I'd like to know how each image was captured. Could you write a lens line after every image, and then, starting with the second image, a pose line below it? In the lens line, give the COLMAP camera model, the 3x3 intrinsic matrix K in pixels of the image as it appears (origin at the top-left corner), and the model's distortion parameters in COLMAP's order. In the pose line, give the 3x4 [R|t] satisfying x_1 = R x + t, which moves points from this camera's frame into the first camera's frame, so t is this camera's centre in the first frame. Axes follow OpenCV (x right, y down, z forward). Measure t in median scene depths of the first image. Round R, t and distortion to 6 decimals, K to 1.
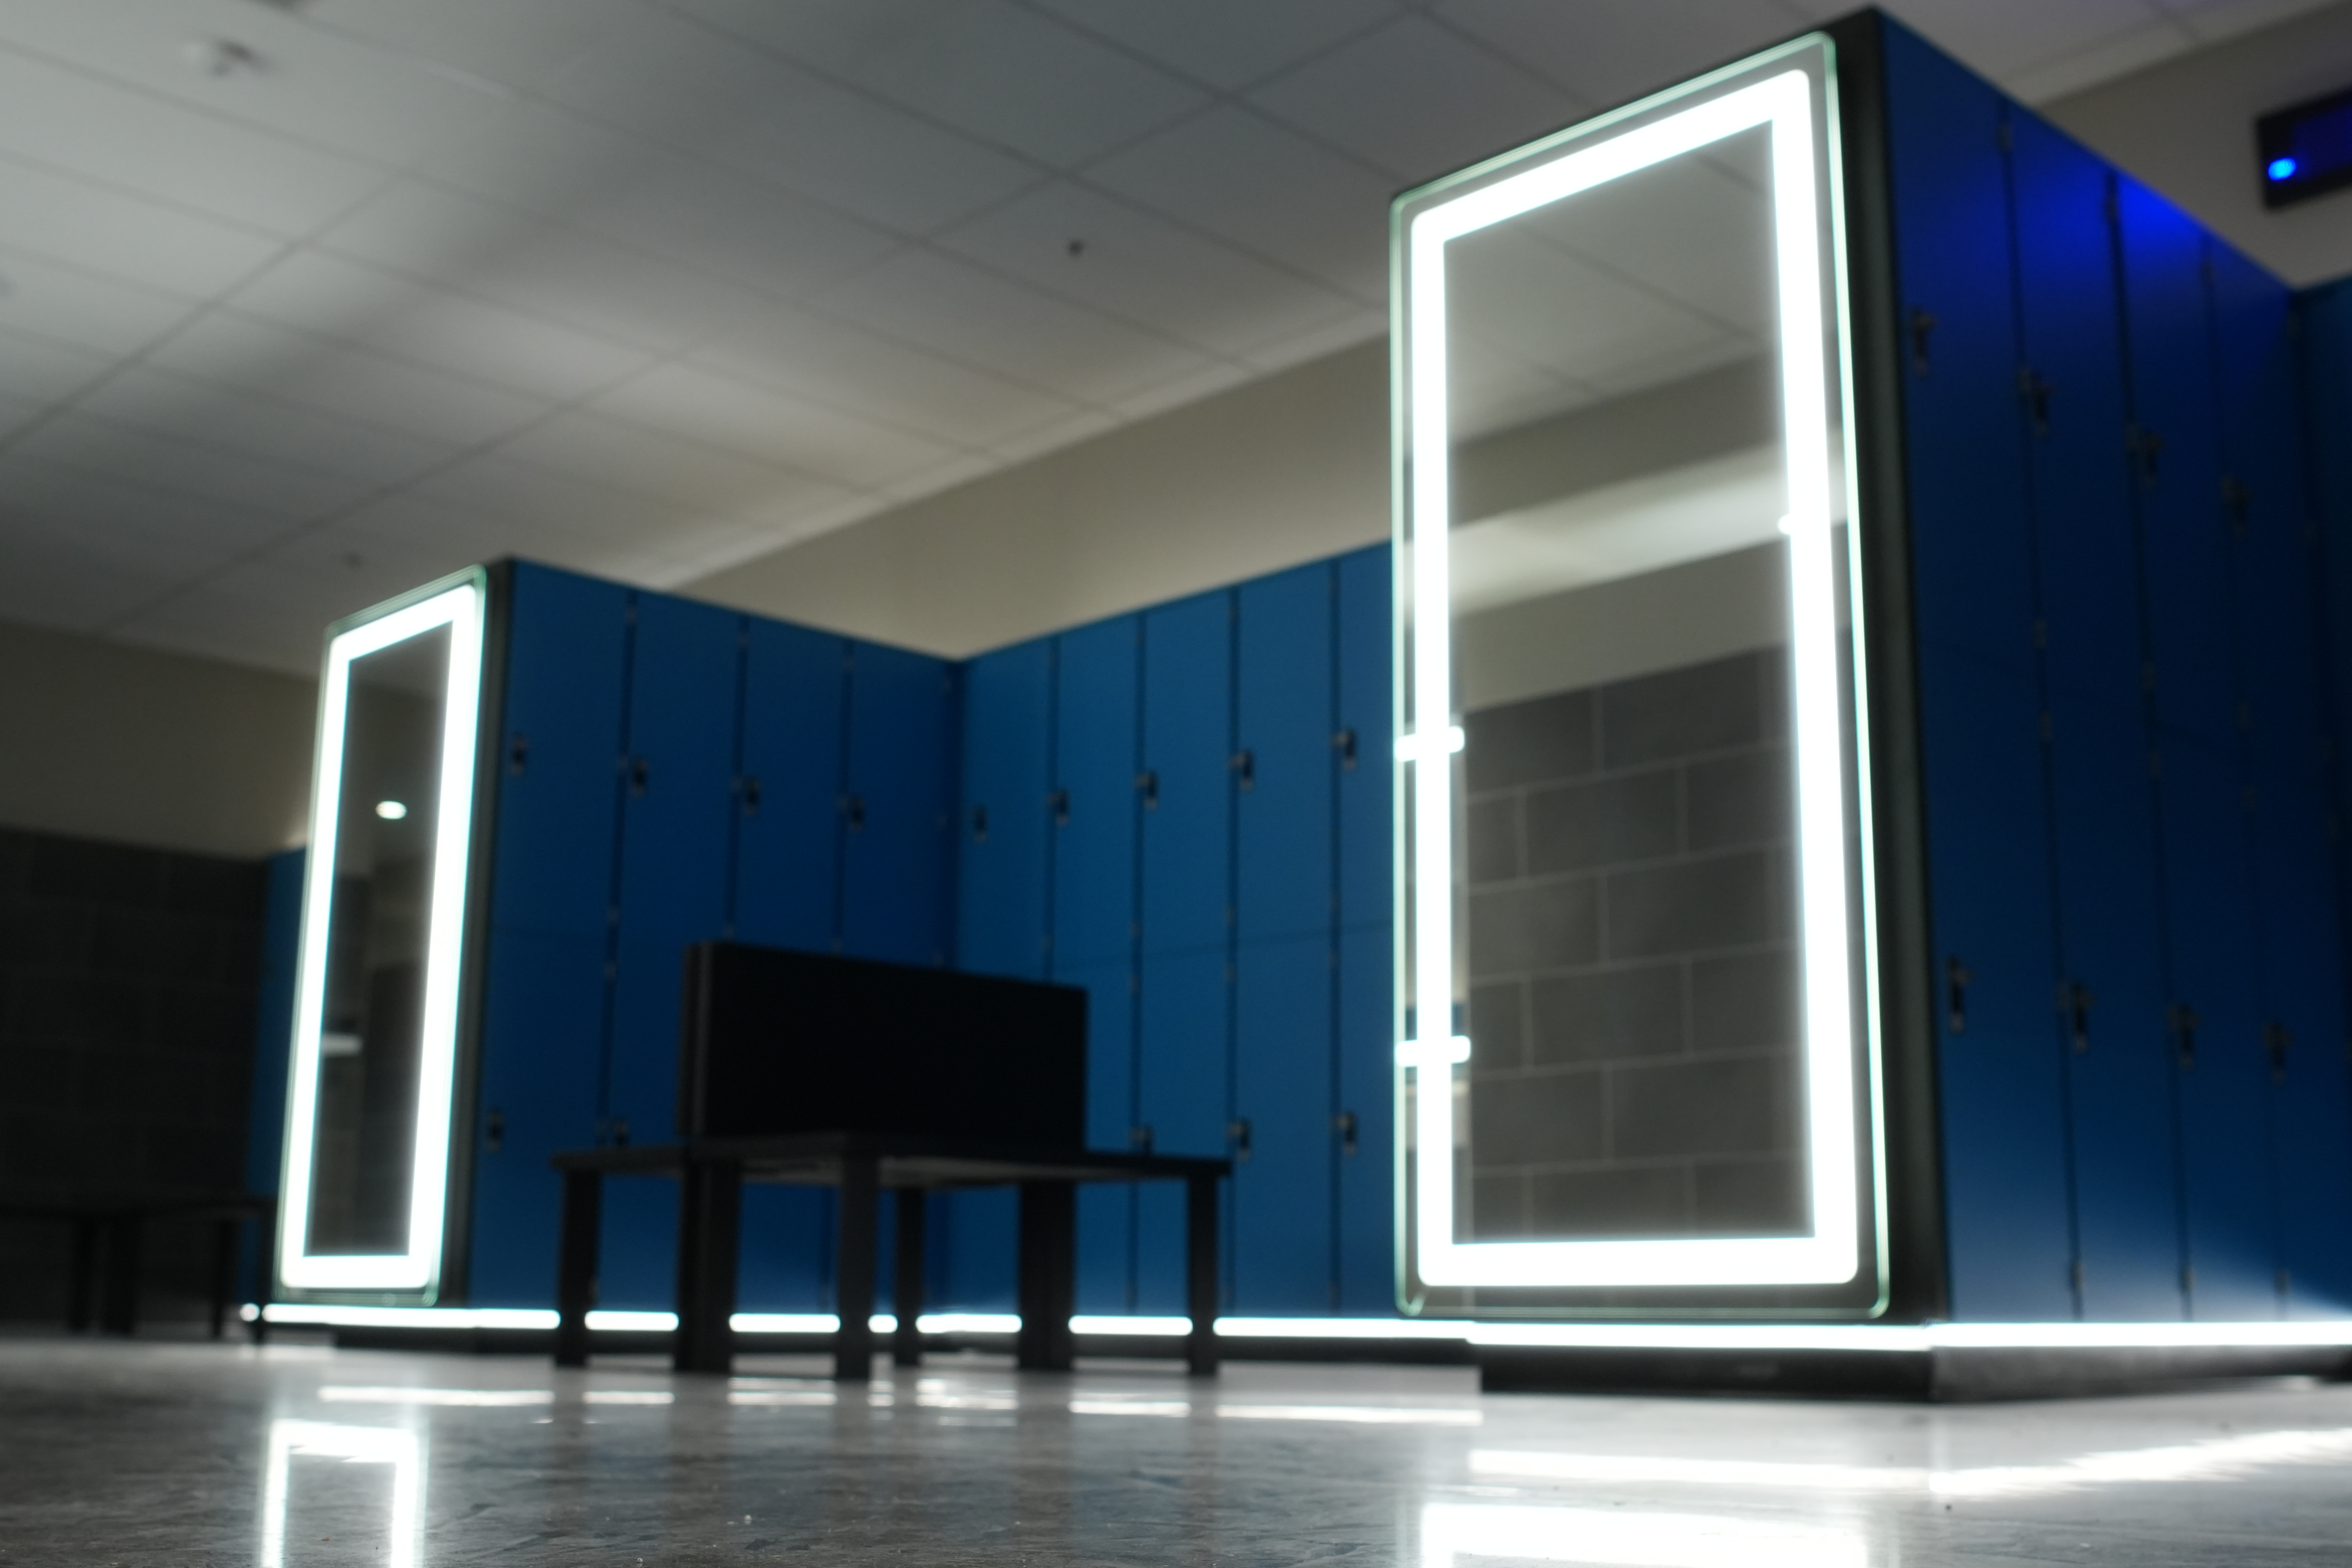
lens RADIAL K [[2580.1, 0, 1176.0], [0, 2580.1, 784.0], [0, 0, 1]] dist [-0.168832, 0.422853]
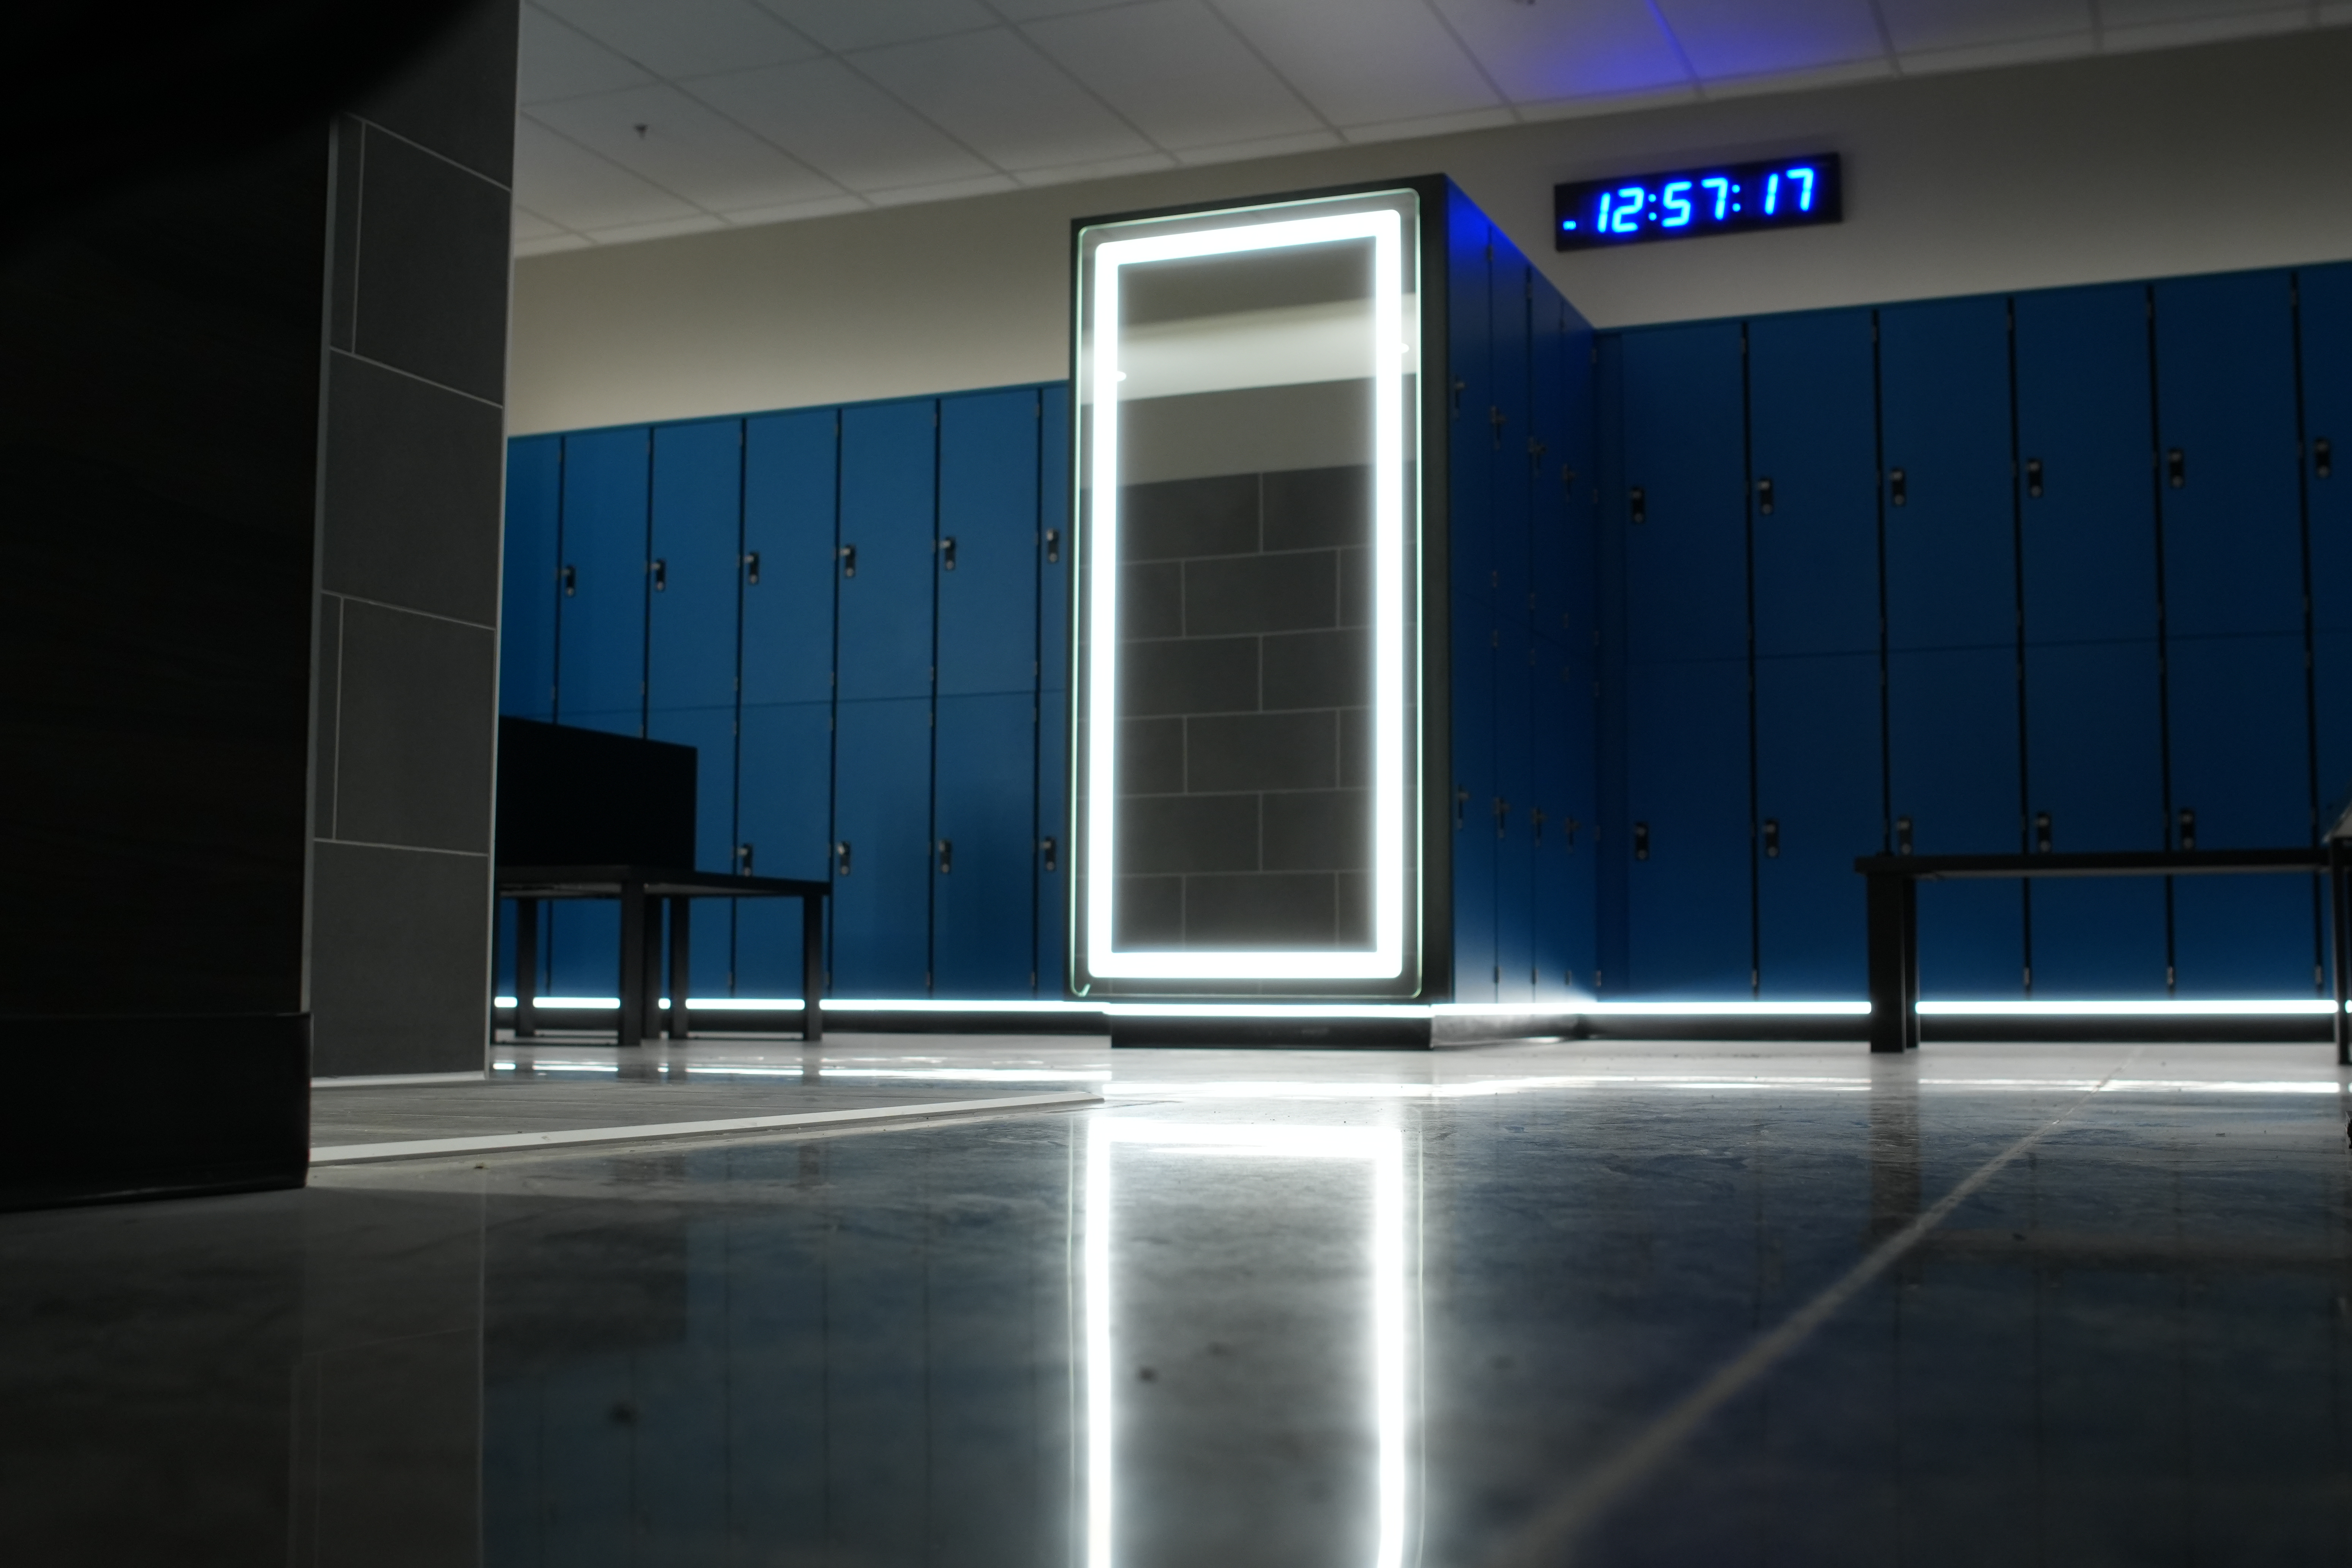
lens RADIAL K [[2580.1, 0, 1176.0], [0, 2580.1, 784.0], [0, 0, 1]] dist [-0.168832, 0.422853]
pose [[0.920047, 0.028762, 0.390750, -0.425168], [-0.076236, 0.991383, 0.106528, -0.079018], [-0.384319, -0.127800, 0.914312, -0.374472]]
